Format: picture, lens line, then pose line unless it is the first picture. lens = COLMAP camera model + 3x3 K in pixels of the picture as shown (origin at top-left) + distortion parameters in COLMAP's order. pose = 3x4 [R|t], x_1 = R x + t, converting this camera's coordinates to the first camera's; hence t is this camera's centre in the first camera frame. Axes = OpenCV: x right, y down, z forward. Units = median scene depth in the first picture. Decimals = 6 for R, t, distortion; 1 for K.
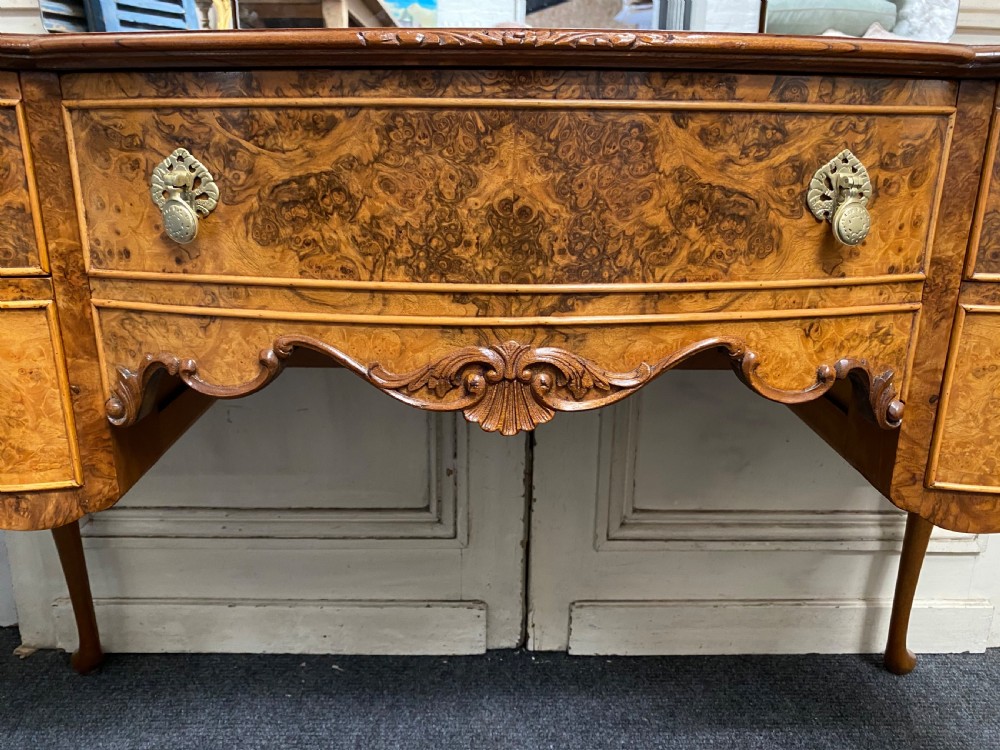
lens RADIAL K [[786.3, 0, 497.9], [0, 786.3, 370.4], [0, 0, 1]] dist [0.007284, -0.015534]
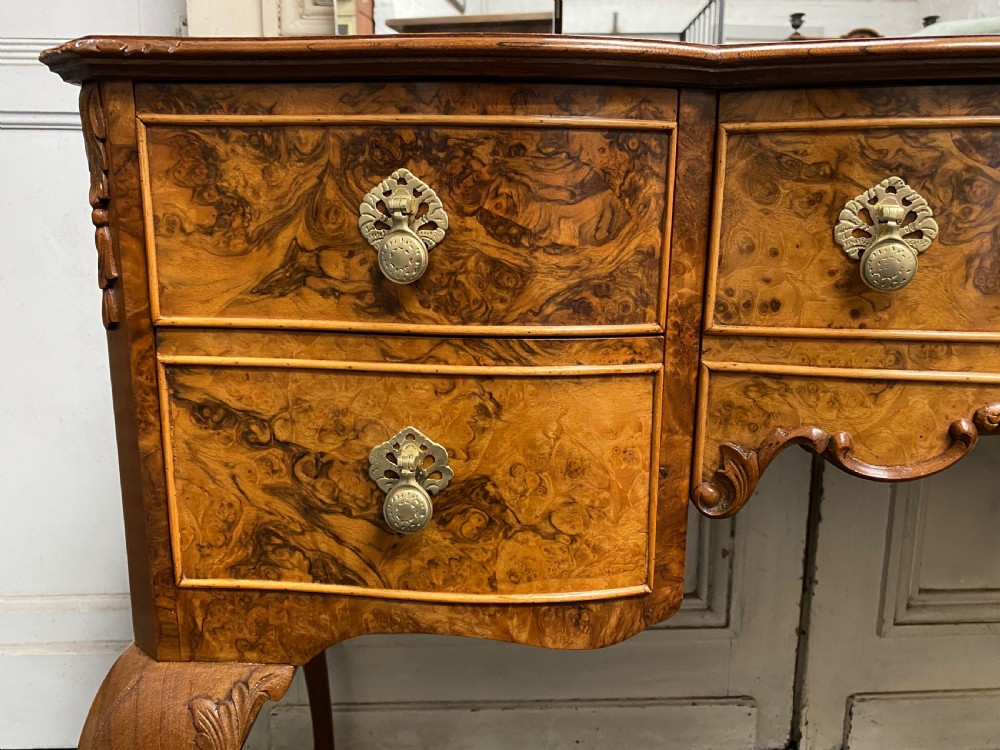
lens RADIAL K [[786.3, 0, 490.3], [0, 786.3, 368.1], [0, 0, 1]] dist [0.007284, -0.015534]
pose [[0.999359, -0.011065, 0.034042, -0.795318], [0.013975, 0.996157, -0.086467, -0.016143], [-0.032955, 0.086887, 0.995673, 0.193485]]
